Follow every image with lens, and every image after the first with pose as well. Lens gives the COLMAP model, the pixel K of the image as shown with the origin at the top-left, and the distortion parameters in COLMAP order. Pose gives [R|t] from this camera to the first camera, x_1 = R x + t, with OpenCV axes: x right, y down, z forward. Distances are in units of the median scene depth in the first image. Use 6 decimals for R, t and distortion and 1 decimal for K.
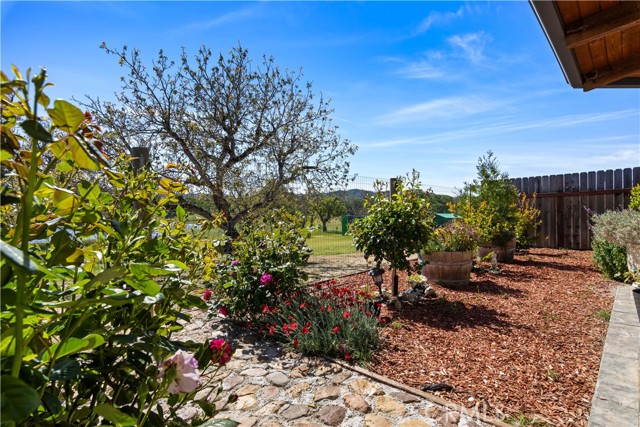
lens RADIAL K [[340.3, 0, 320.0], [0, 340.3, 213.5], [0, 0, 1]] dist [0.000278, 0.000487]
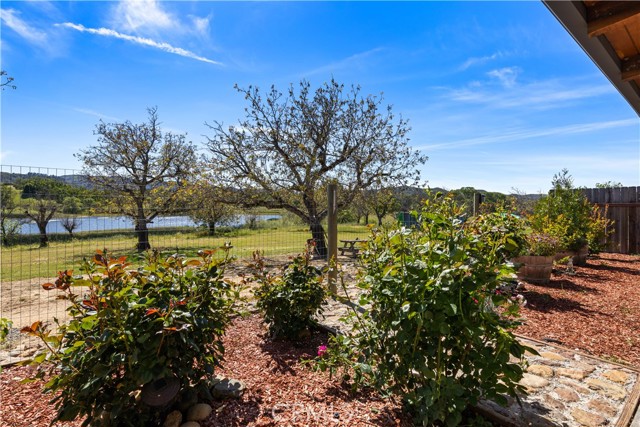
lens RADIAL K [[299.7, 0, 324.0], [0, 299.7, 209.9], [0, 0, 1]] dist [-0.000820, -0.001326]
pose [[0.983268, 0.020121, -0.181053, -0.095326], [-0.020168, 0.999795, 0.001578, -0.022660], [0.181047, 0.002100, 0.983472, -0.123538]]
